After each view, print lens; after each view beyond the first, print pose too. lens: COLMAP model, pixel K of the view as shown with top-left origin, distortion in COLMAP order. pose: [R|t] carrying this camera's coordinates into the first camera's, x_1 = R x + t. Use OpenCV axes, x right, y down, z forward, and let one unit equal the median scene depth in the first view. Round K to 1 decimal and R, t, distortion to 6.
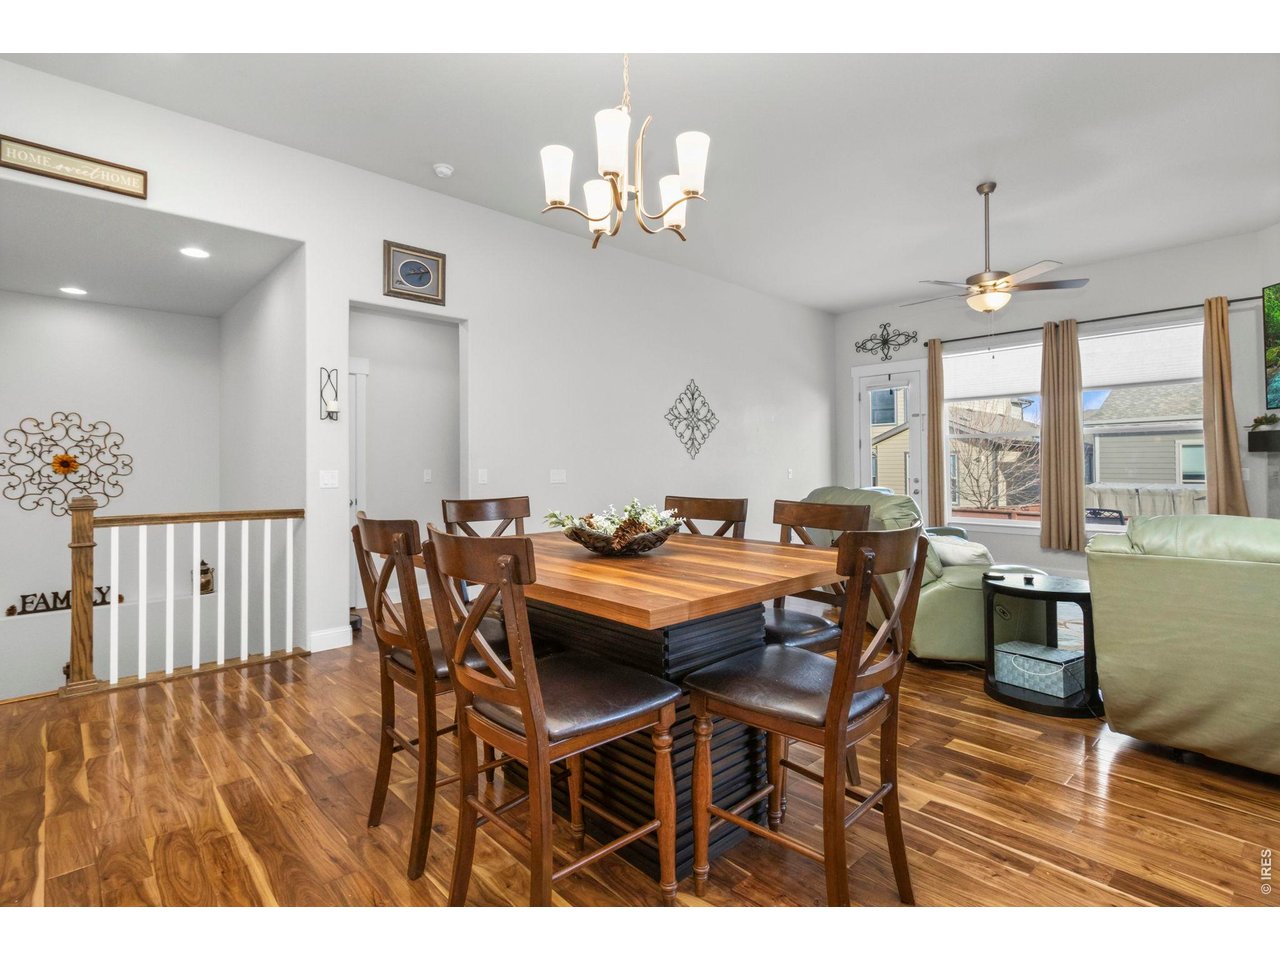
lens RADIAL K [[628.1, 0, 635.5], [0, 628.1, 455.0], [0, 0, 1]] dist [0.006071, -0.000211]
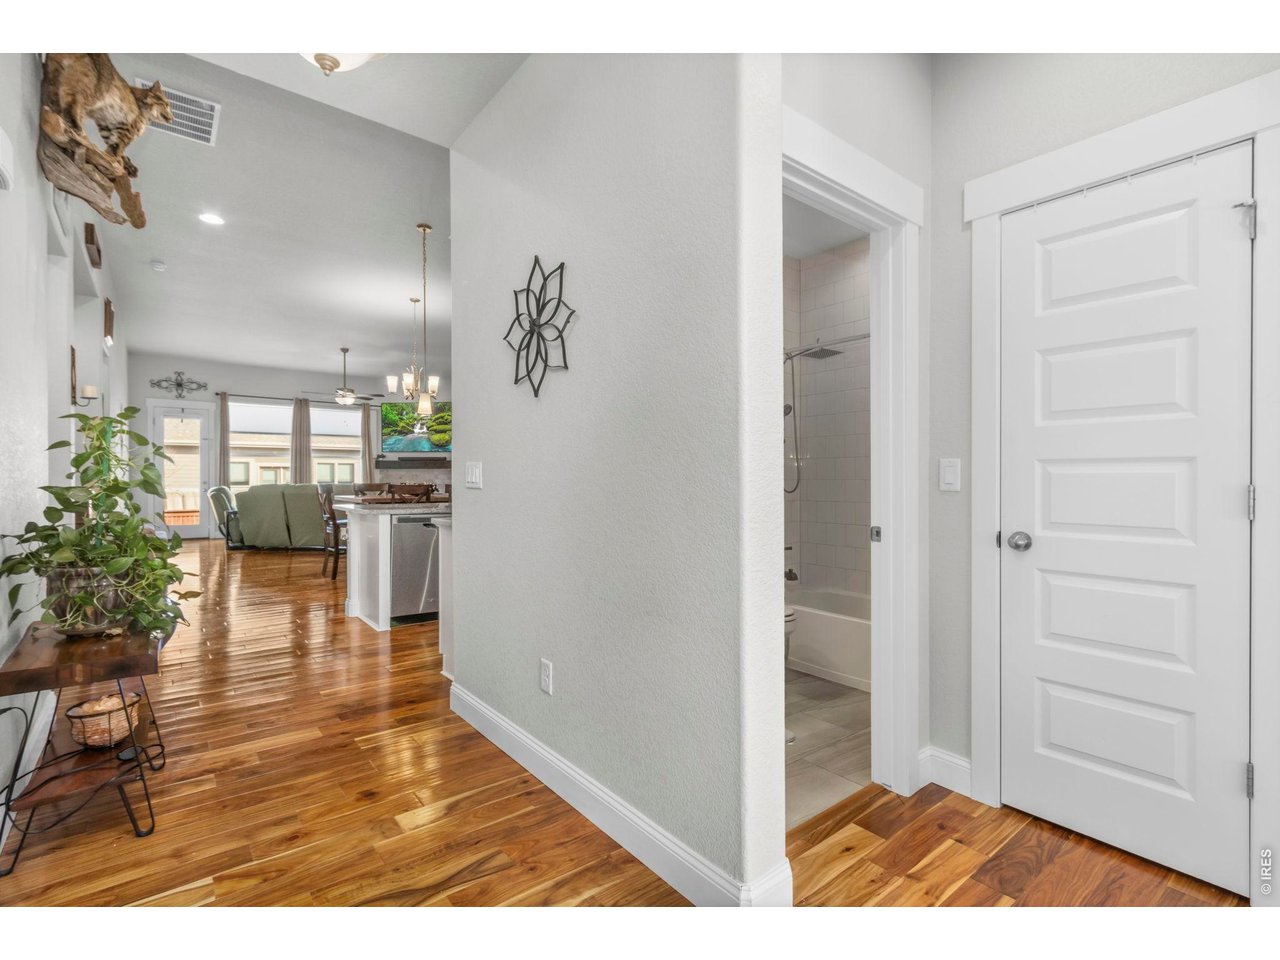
lens RADIAL K [[594.4, 0, 636.7], [0, 594.4, 482.0], [0, 0, 1]] dist [0.005749, 0.002466]
pose [[0.066834, -0.001049, 0.997764, -1.246477], [-0.019231, 0.999812, 0.002339, 0.022617], [-0.997579, -0.019344, 0.066801, -0.171519]]
